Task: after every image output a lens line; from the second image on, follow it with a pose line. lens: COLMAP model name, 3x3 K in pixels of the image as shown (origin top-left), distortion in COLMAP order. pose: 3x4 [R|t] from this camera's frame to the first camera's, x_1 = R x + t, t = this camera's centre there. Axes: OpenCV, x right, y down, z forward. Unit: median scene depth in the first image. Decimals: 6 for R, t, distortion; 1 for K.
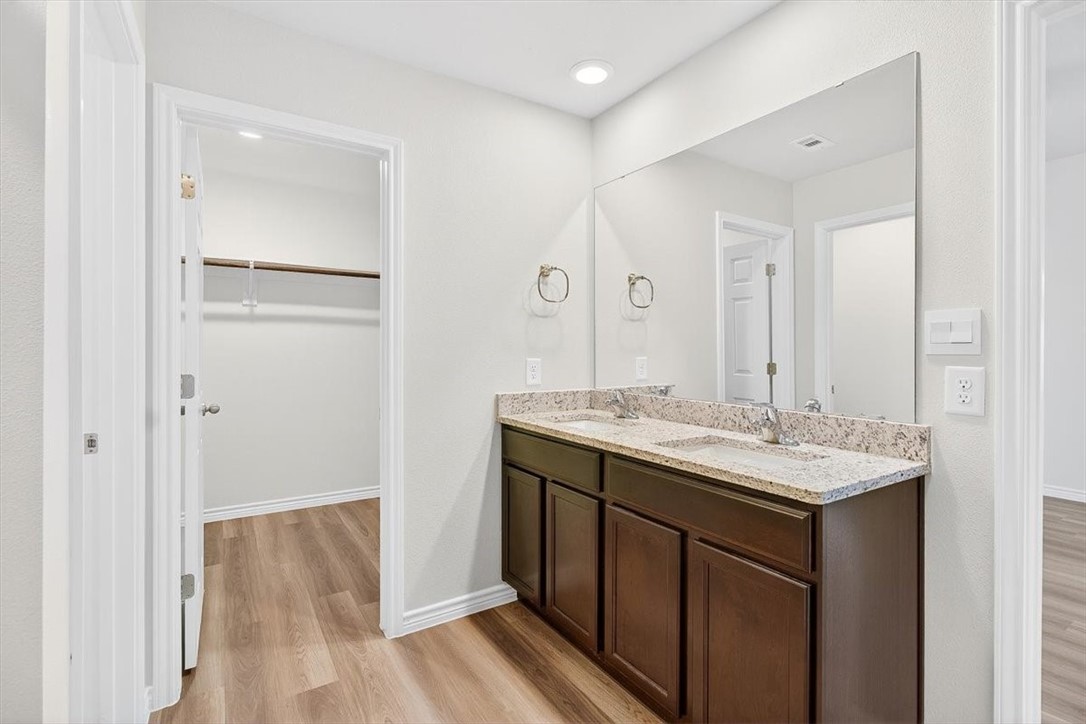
lens RADIAL K [[508.1, 0, 547.9], [0, 508.1, 356.4], [0, 0, 1]] dist [-0.005582, 0.001946]
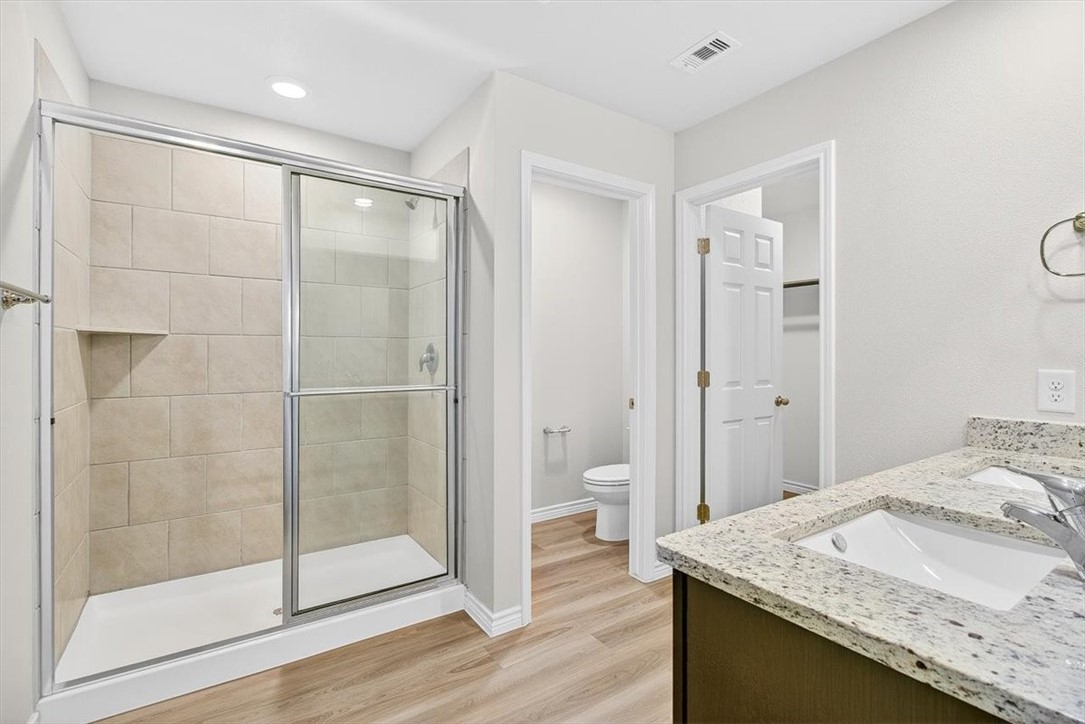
lens RADIAL K [[507.7, 0, 541.5], [0, 507.7, 353.2], [0, 0, 1]] dist [-0.005582, 0.001946]
pose [[0.011698, -0.000912, -0.999931, 0.605094], [-0.015121, 0.999885, -0.001089, -0.004908], [0.999817, 0.015132, 0.011682, 0.382015]]
